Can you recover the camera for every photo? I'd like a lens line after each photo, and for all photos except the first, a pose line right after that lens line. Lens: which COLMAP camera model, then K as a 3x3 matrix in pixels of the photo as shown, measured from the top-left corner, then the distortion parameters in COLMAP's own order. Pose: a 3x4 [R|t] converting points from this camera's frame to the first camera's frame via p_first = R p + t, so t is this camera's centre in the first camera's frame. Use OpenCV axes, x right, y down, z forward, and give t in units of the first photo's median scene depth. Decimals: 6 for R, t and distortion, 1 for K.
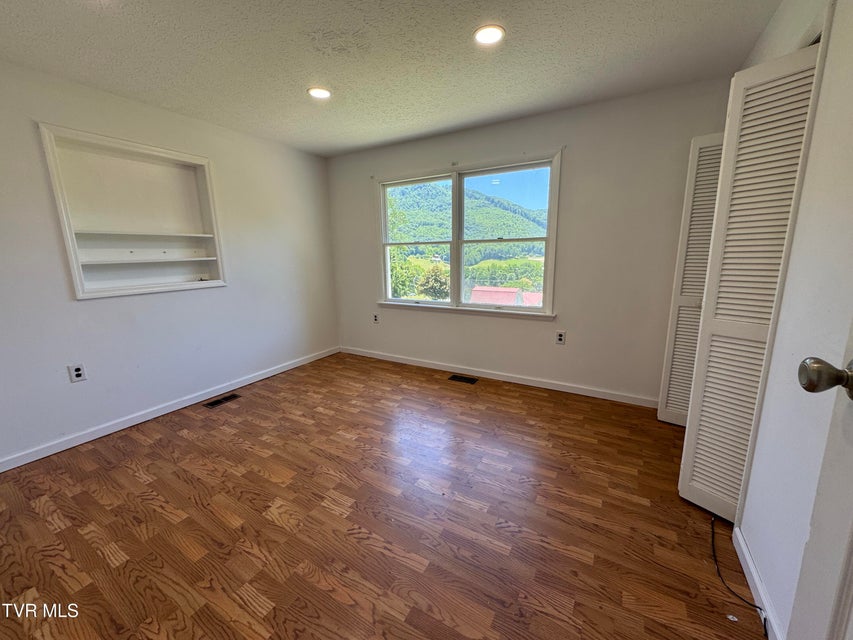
lens RADIAL K [[339.6, 0, 425.2], [0, 339.6, 318.4], [0, 0, 1]] dist [-0.000464, -0.000228]
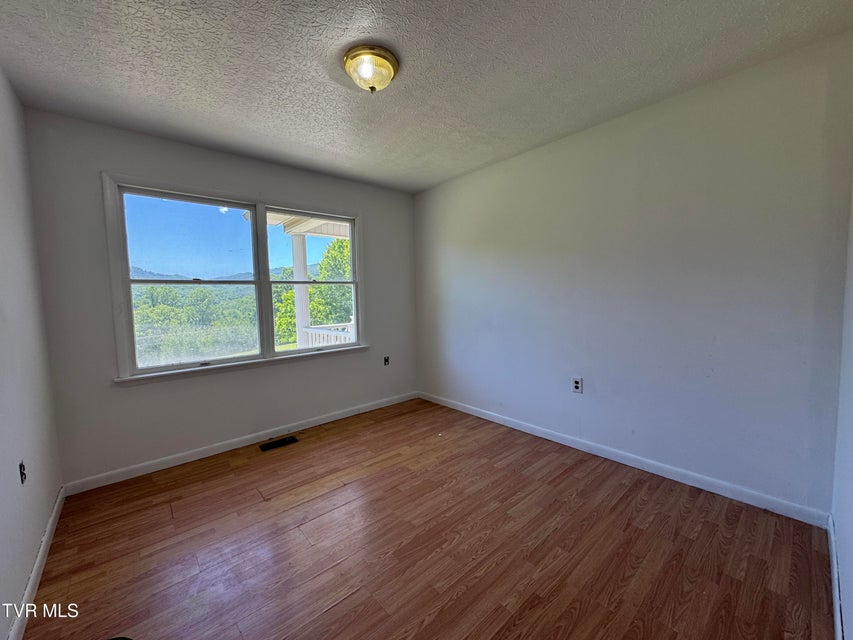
lens RADIAL K [[339.6, 0, 425.2], [0, 339.6, 318.4], [0, 0, 1]] dist [-0.000464, -0.000228]
pose [[0.322914, -0.047932, 0.945214, -0.599564], [0.198114, 0.980014, -0.017985, -0.039388], [-0.925461, 0.193067, 0.325956, 0.361087]]
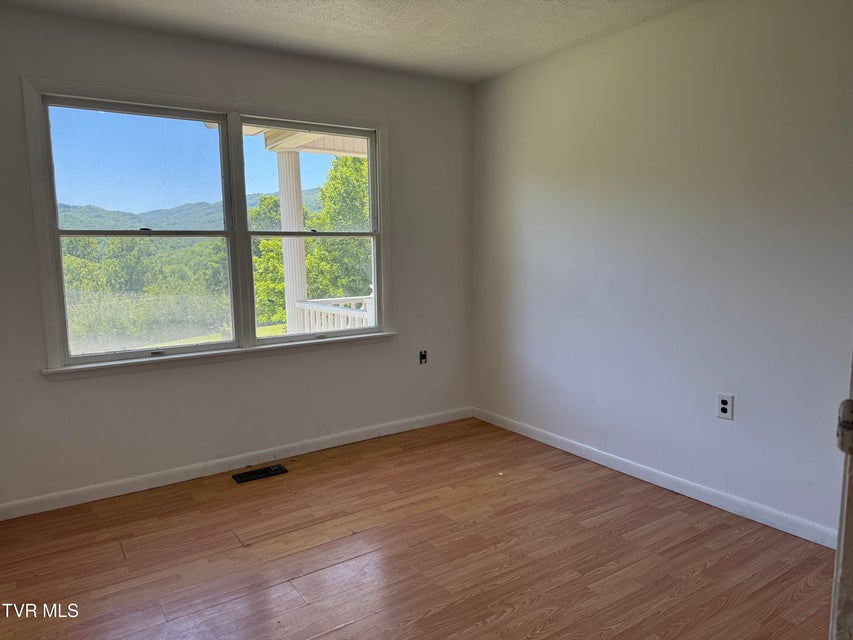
lens RADIAL K [[592.3, 0, 426.5], [0, 592.3, 320.0], [0, 0, 1]] dist [0.123170, -0.157466]
pose [[0.440230, -0.092626, 0.893094, -0.693673], [0.176779, 0.984137, 0.014929, -0.041973], [-0.880310, 0.151308, 0.449621, 0.291203]]
